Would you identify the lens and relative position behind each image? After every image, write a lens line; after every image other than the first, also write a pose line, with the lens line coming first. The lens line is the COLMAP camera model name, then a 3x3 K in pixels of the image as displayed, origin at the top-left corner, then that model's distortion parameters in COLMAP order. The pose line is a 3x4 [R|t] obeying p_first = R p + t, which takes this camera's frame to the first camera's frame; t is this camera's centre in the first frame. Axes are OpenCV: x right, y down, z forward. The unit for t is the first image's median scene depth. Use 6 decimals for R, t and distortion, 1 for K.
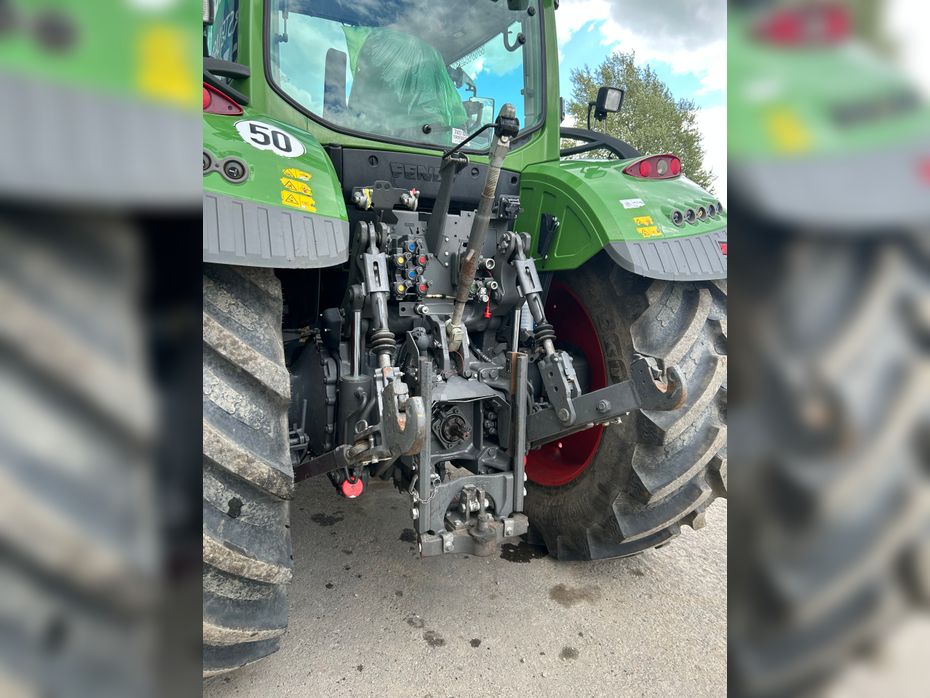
lens RADIAL K [[528.7, 0, 462.0], [0, 528.7, 348.2], [0, 0, 1]] dist [0.033516, -0.023183]
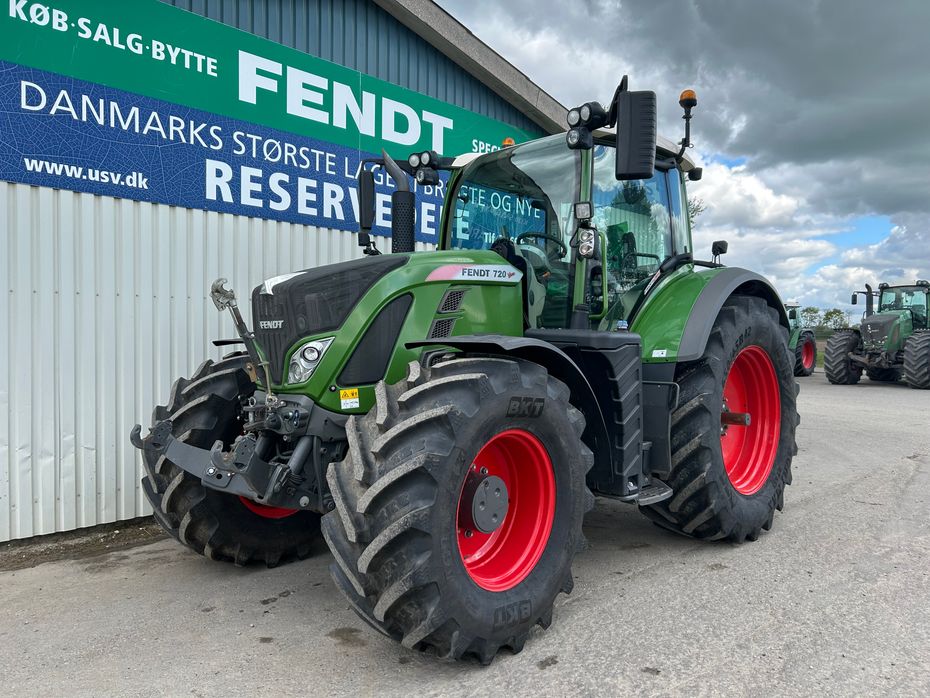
lens RADIAL K [[701.1, 0, 468.9], [0, 701.1, 354.5], [0, 0, 1]] dist [0.046196, -0.044201]
pose [[0.361972, 0.000374, -0.932189, 2.019339], [-0.124199, 0.991104, -0.047829, -0.085153], [0.923878, 0.133090, 0.358798, 0.783204]]
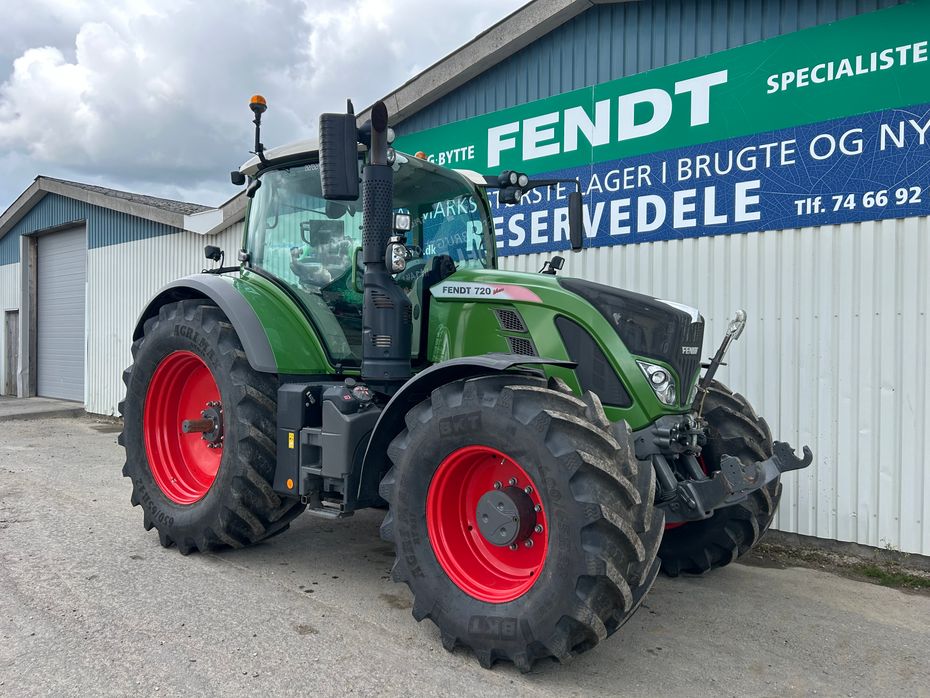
lens RADIAL K [[701.1, 0, 464.8], [0, 701.1, 352.9], [0, 0, 1]] dist [0.046196, -0.044201]
pose [[-0.913103, -0.042107, -0.405548, 0.544525], [-0.097880, 0.988205, 0.117777, -0.602826], [0.395806, 0.147237, -0.906454, 4.257994]]
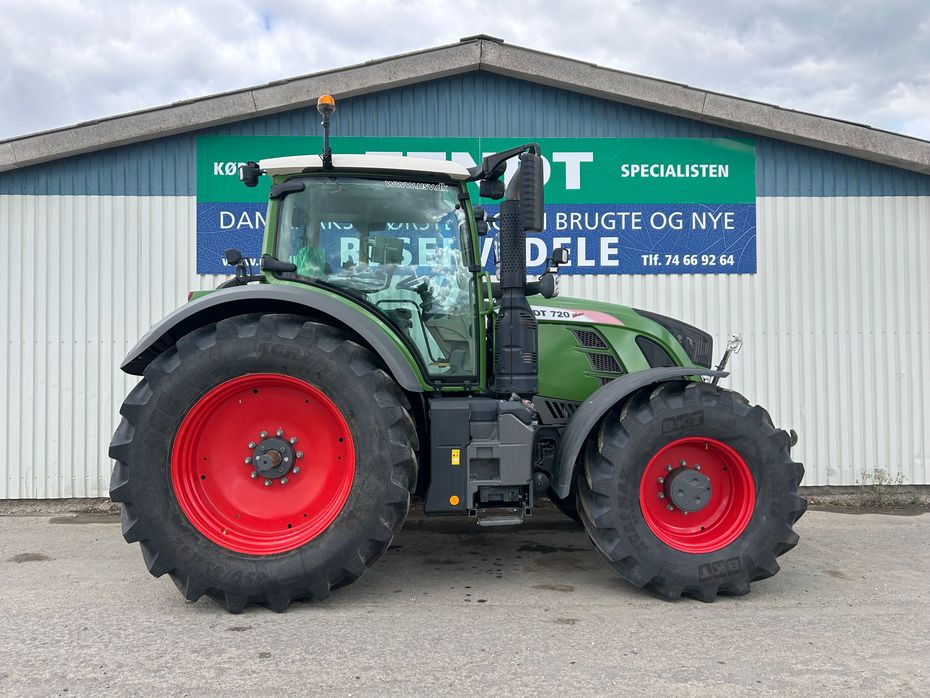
lens RADIAL K [[701.1, 0, 471.1], [0, 701.1, 343.3], [0, 0, 1]] dist [0.046196, -0.044201]
pose [[-0.398338, -0.051411, -0.915797, 2.204170], [-0.129390, 0.991594, 0.000614, -0.384216], [0.908066, 0.118739, -0.401642, 2.964947]]
